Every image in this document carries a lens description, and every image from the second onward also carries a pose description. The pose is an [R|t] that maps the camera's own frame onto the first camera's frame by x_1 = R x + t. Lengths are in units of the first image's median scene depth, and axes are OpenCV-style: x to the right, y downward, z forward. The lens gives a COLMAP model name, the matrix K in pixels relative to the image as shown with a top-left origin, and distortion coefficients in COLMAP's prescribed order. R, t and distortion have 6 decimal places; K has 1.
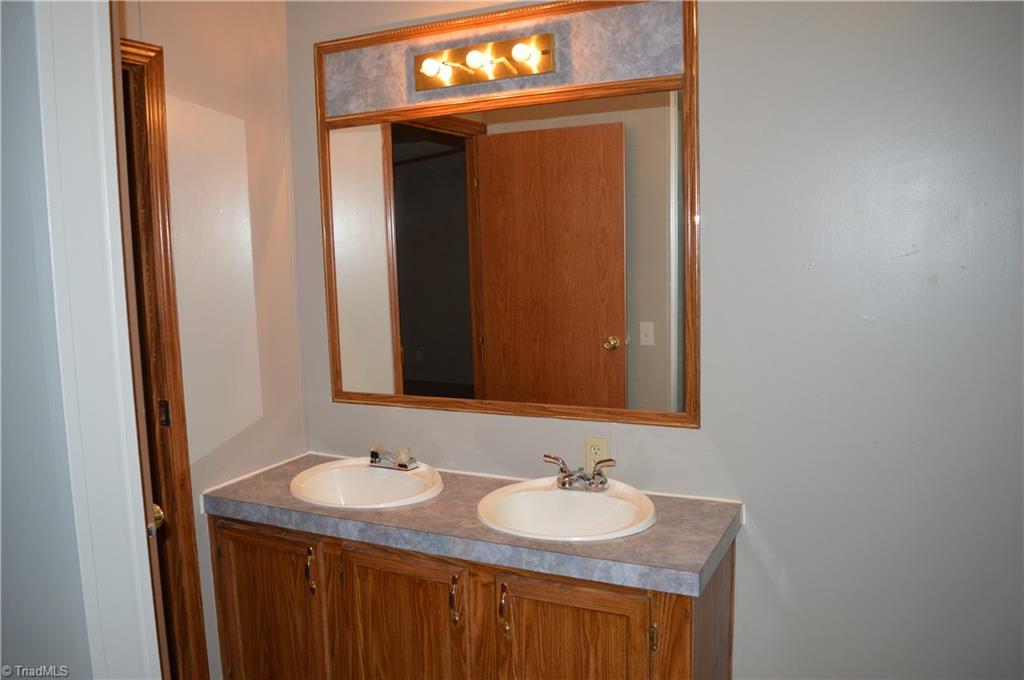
lens RADIAL K [[822.4, 0, 508.7], [0, 822.4, 345.6], [0, 0, 1]] dist [-0.088578, 0.018510]
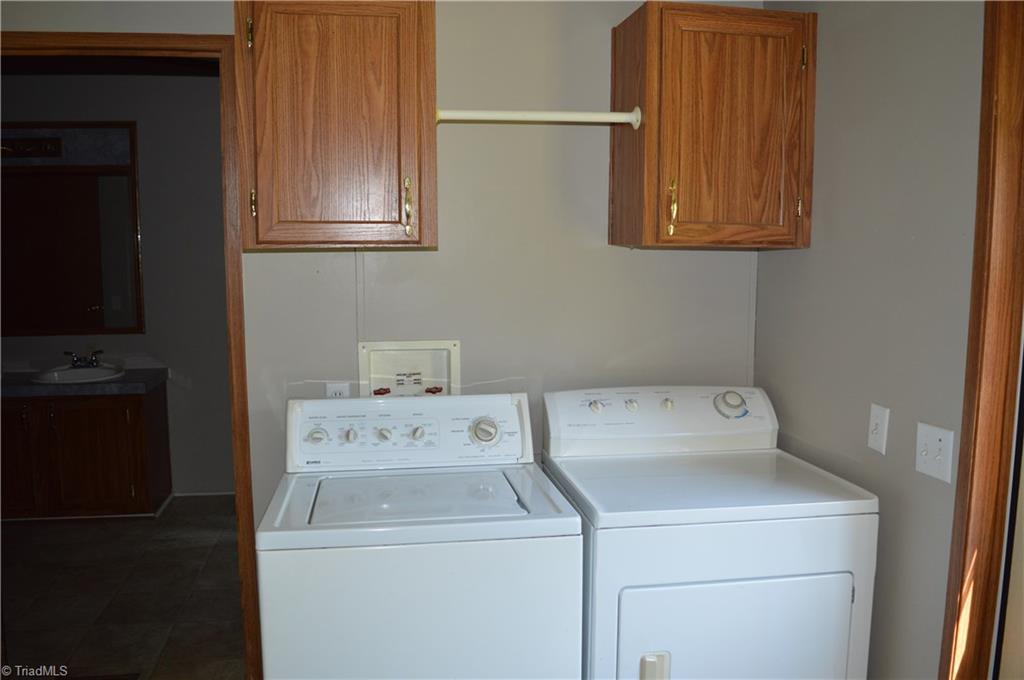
lens RADIAL K [[822.4, 0, 508.7], [0, 822.4, 345.6], [0, 0, 1]] dist [-0.088578, 0.018510]
pose [[0.806190, -0.042282, 0.590144, -0.241831], [0.045756, 0.998912, 0.009061, 0.161068], [-0.589884, 0.019698, 0.807247, -1.244267]]
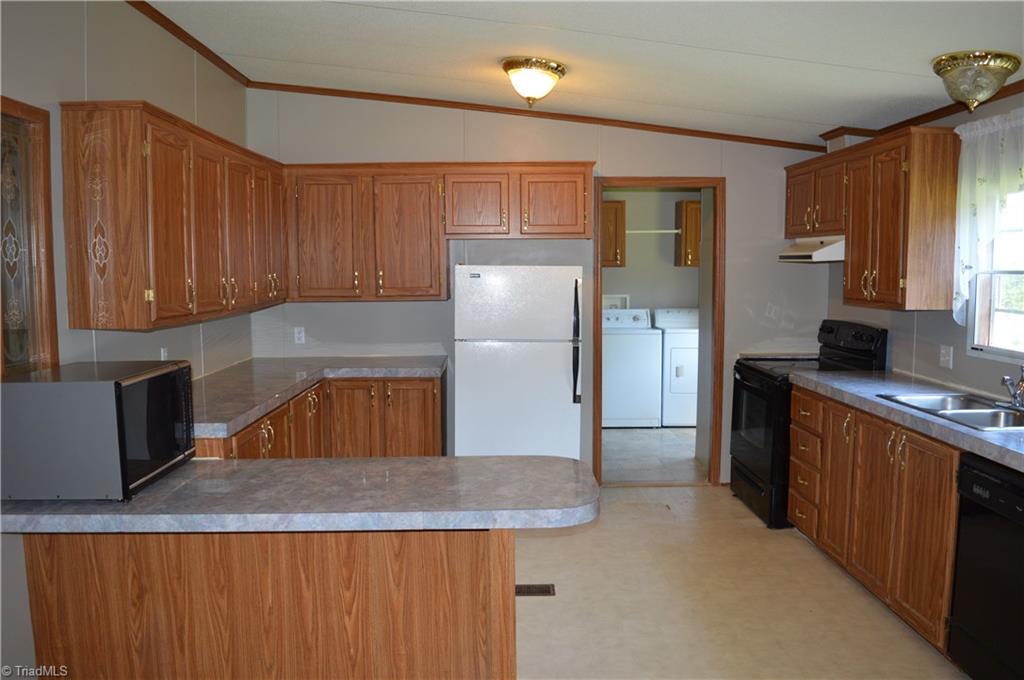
lens RADIAL K [[822.4, 0, 508.7], [0, 822.4, 345.6], [0, 0, 1]] dist [-0.088578, 0.018510]
pose [[0.883705, -0.019772, 0.467627, -3.904706], [0.032086, 0.999316, -0.018382, 0.796266], [-0.466944, 0.031249, 0.883735, -5.963334]]
